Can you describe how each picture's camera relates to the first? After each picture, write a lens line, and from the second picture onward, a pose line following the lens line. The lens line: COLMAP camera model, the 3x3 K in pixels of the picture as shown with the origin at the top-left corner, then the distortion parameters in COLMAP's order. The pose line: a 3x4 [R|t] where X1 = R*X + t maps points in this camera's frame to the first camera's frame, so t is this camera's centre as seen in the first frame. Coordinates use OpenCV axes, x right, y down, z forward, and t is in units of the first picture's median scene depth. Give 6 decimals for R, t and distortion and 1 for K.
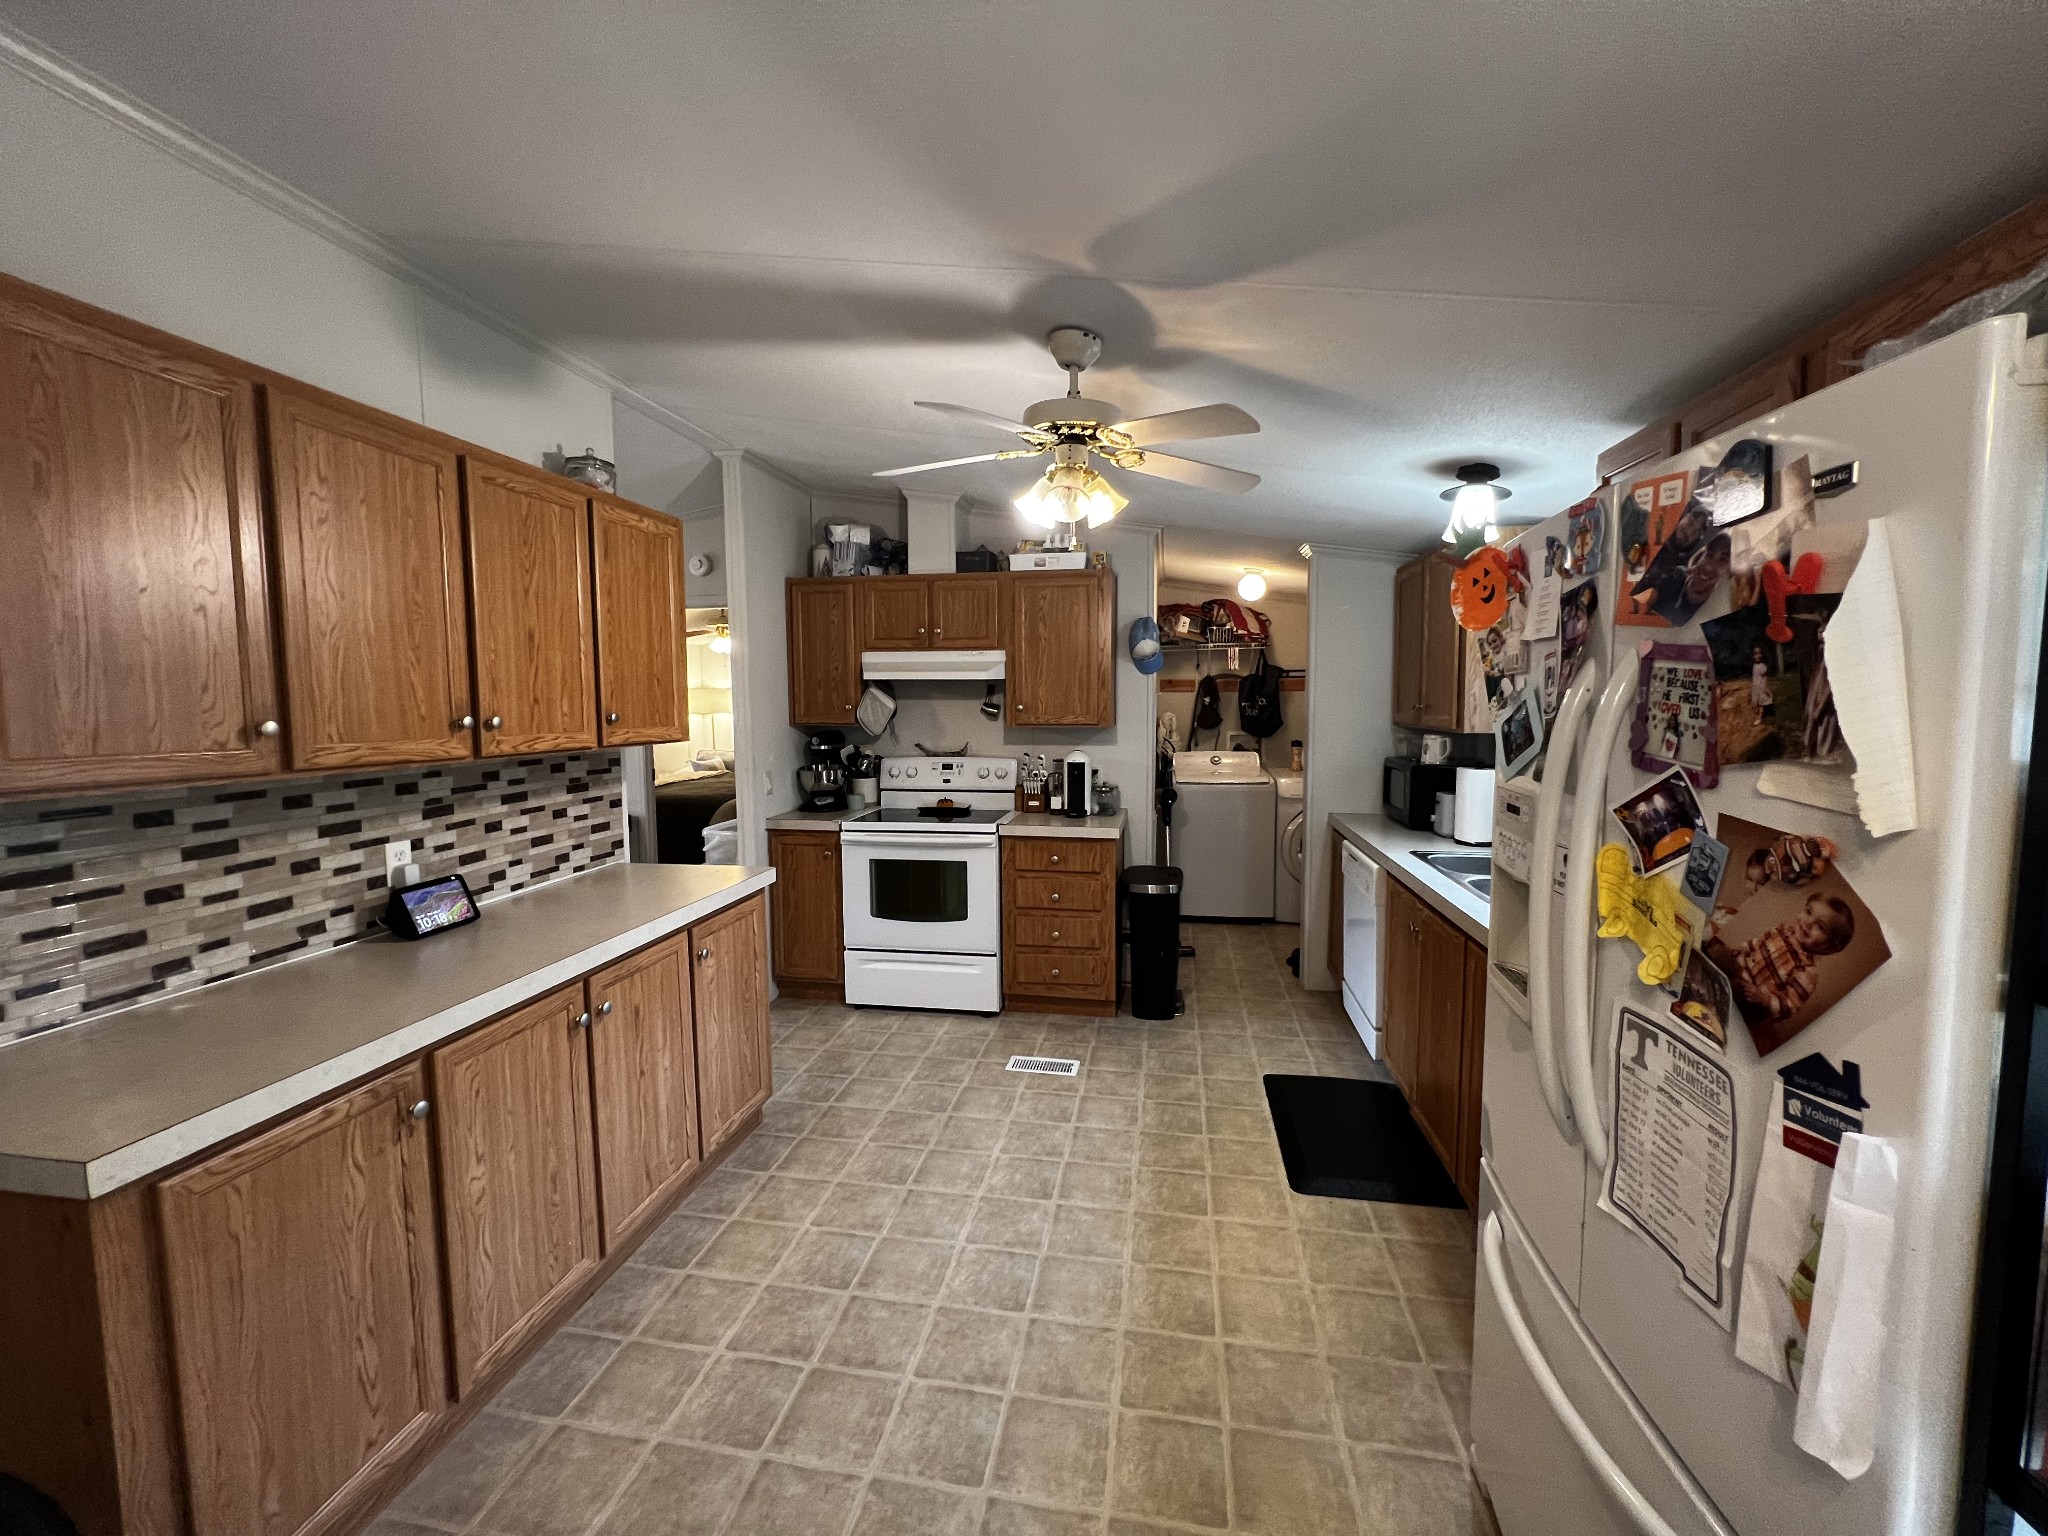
lens RADIAL K [[821.6, 0, 1022.5], [0, 821.6, 762.1], [0, 0, 1]] dist [0.000764, -0.000271]
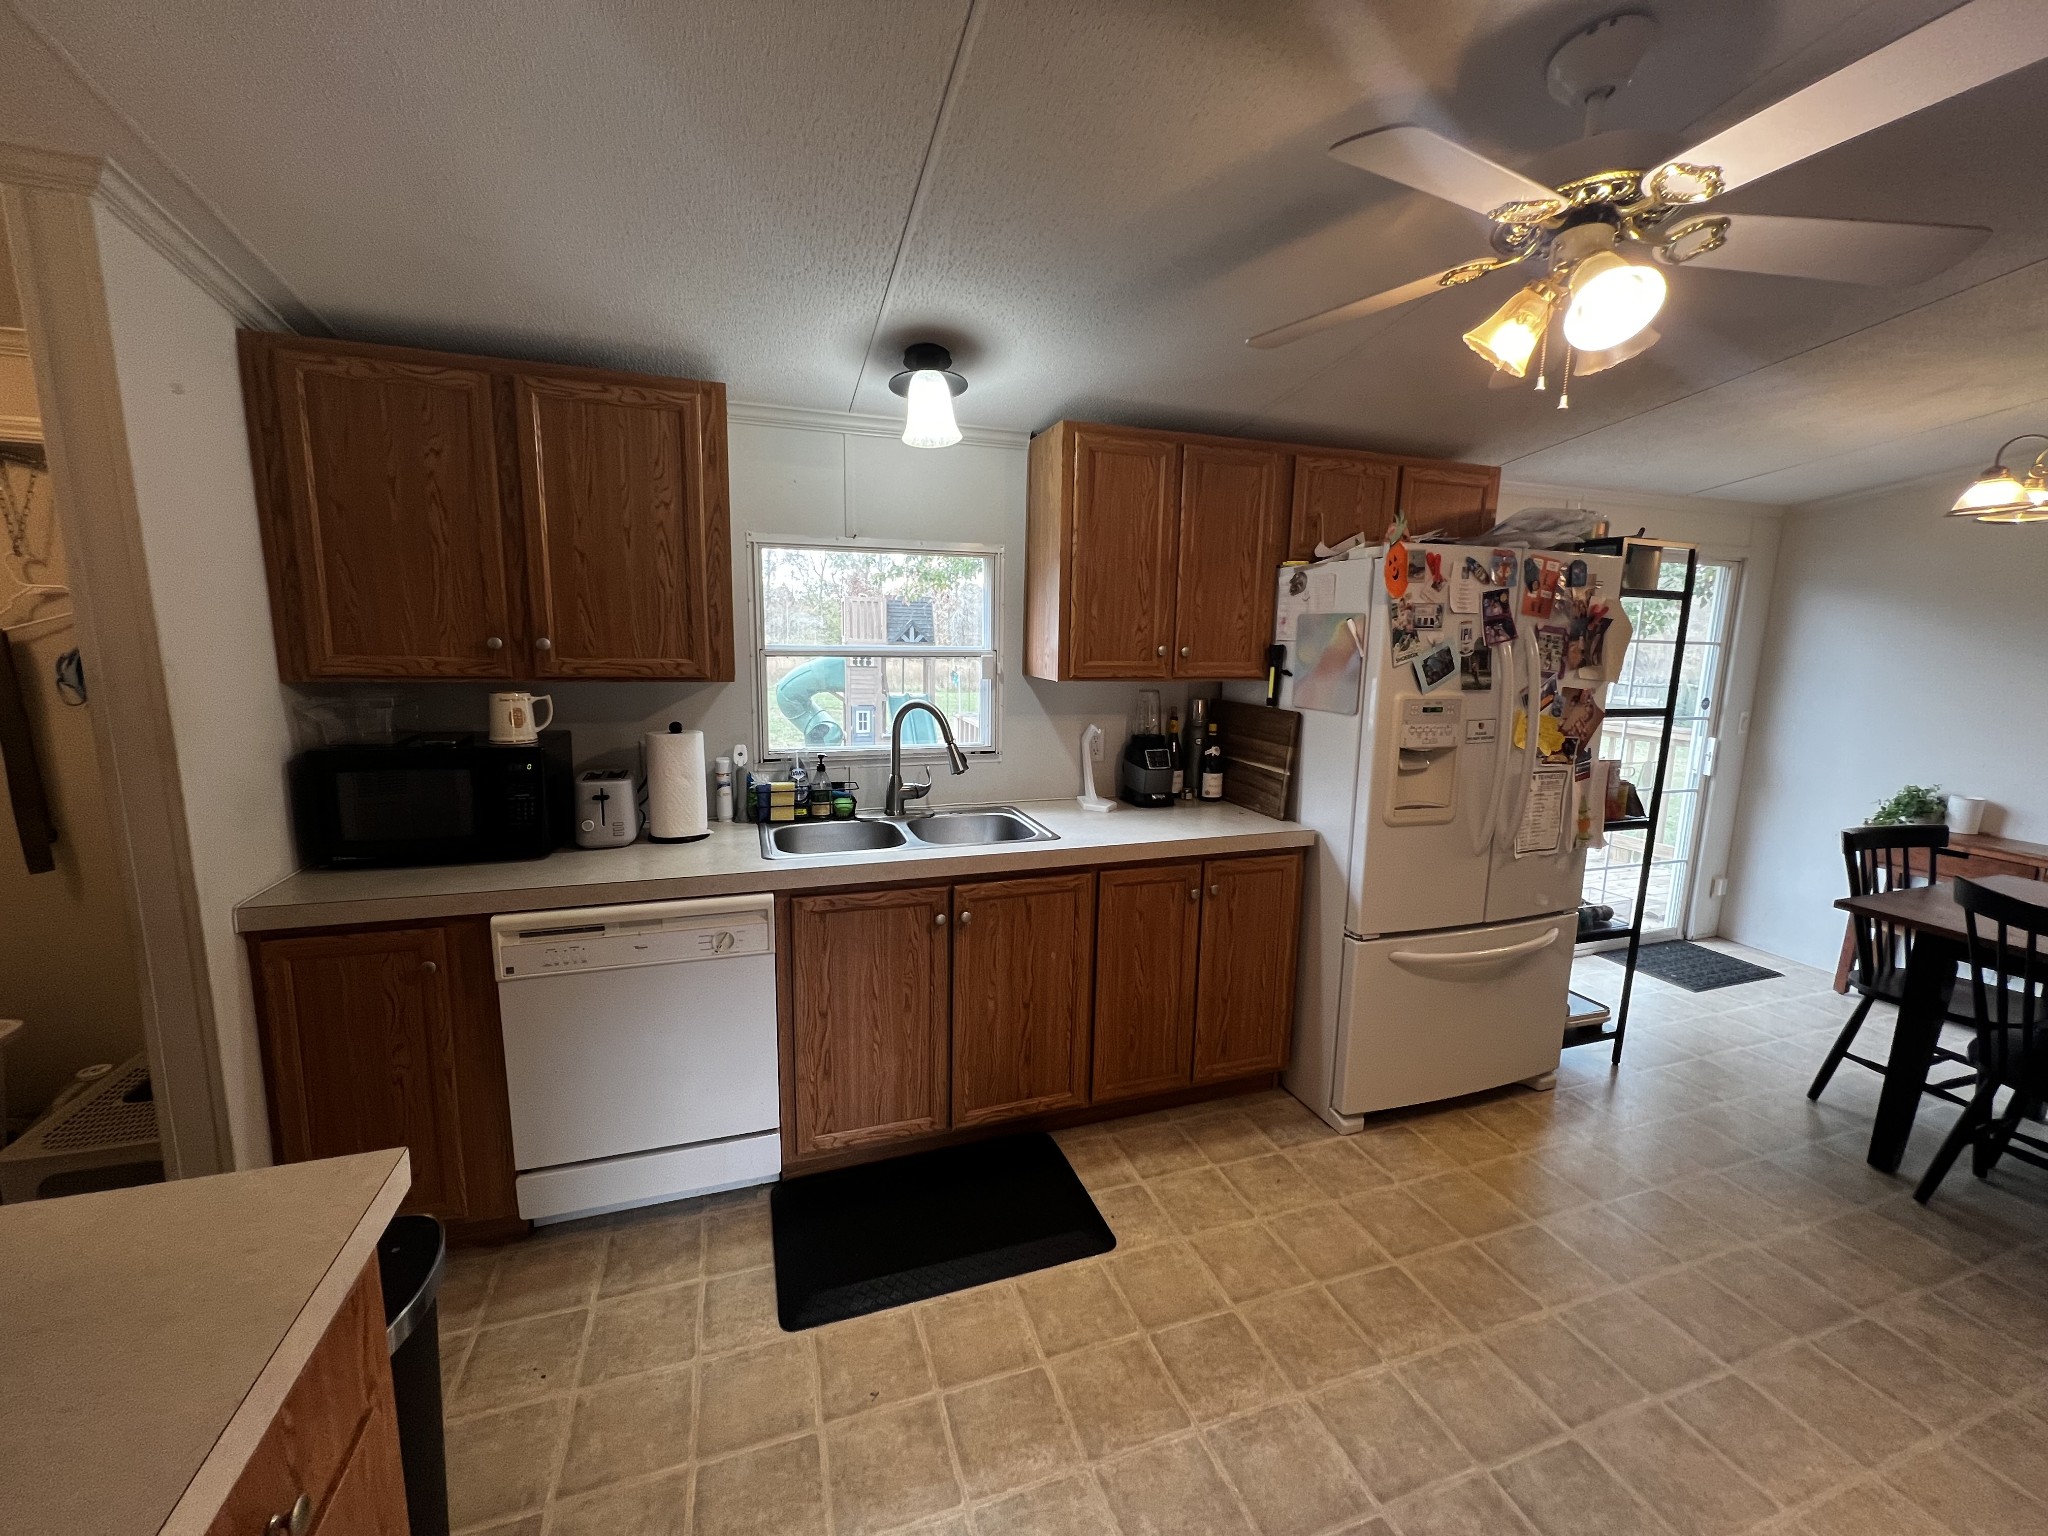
lens RADIAL K [[821.6, 0, 1022.5], [0, 821.6, 762.1], [0, 0, 1]] dist [0.000764, -0.000271]
pose [[-0.488231, -0.139774, 0.861449, -0.171789], [0.049685, 0.981038, 0.187338, -0.071305], [-0.871299, 0.134265, -0.472029, 0.917957]]
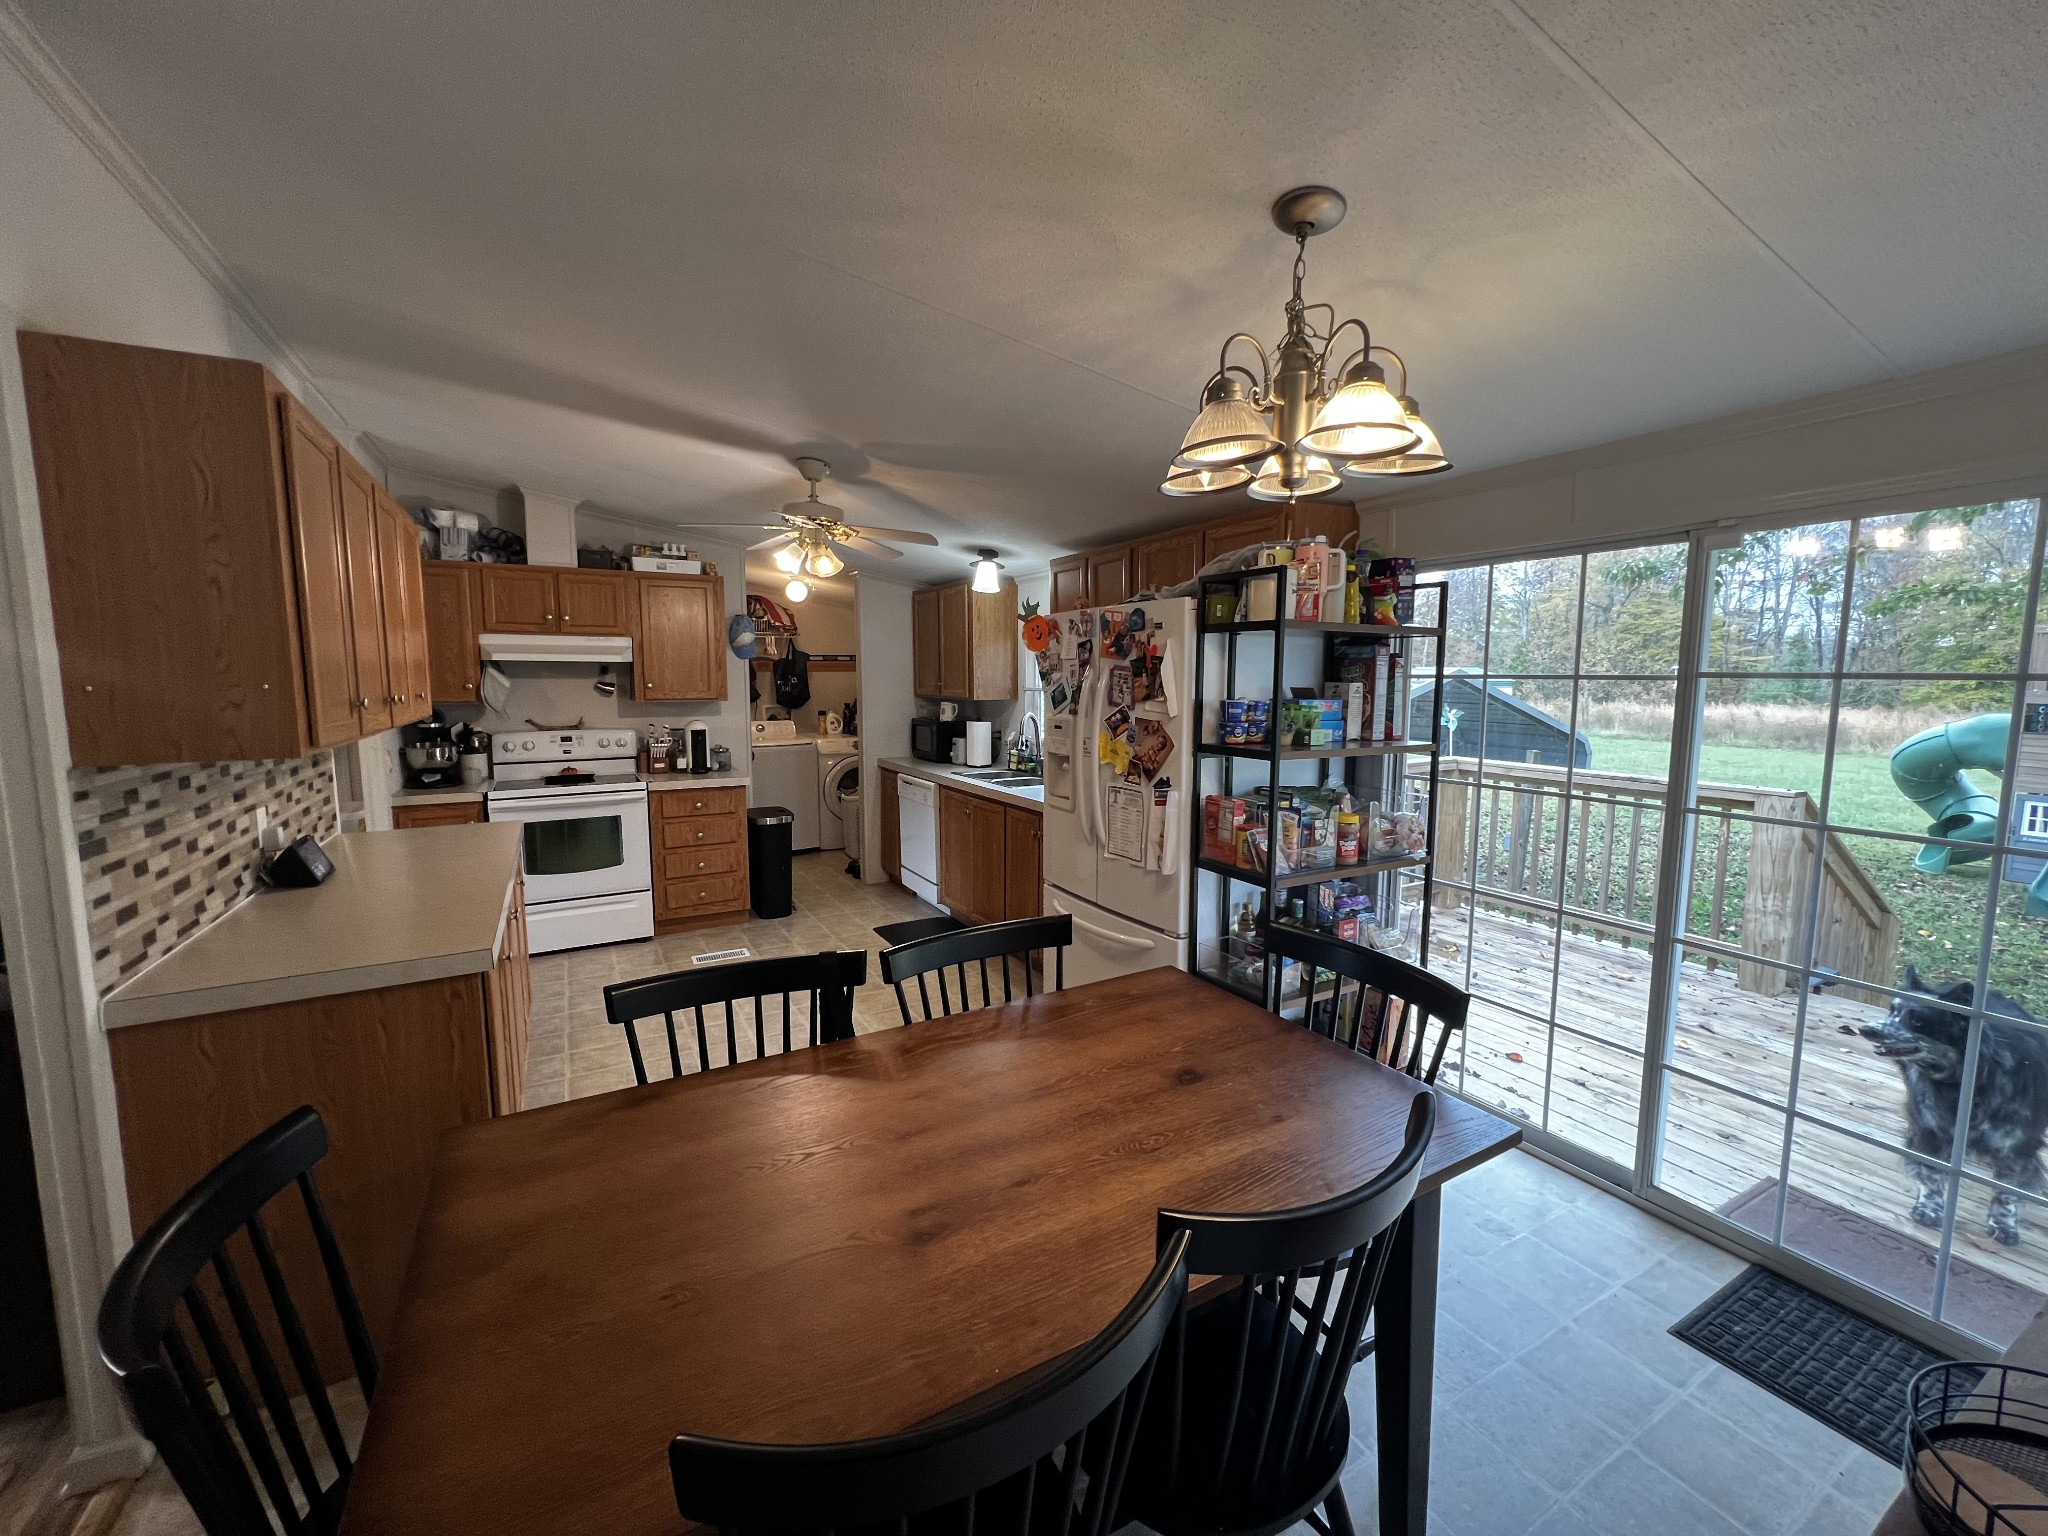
lens RADIAL K [[821.6, 0, 1022.5], [0, 821.6, 762.1], [0, 0, 1]] dist [0.000764, -0.000271]
pose [[0.771154, -0.062758, 0.633548, -0.371242], [0.044684, 0.998011, 0.044472, 0.017133], [-0.635079, -0.005985, 0.772424, -0.293589]]
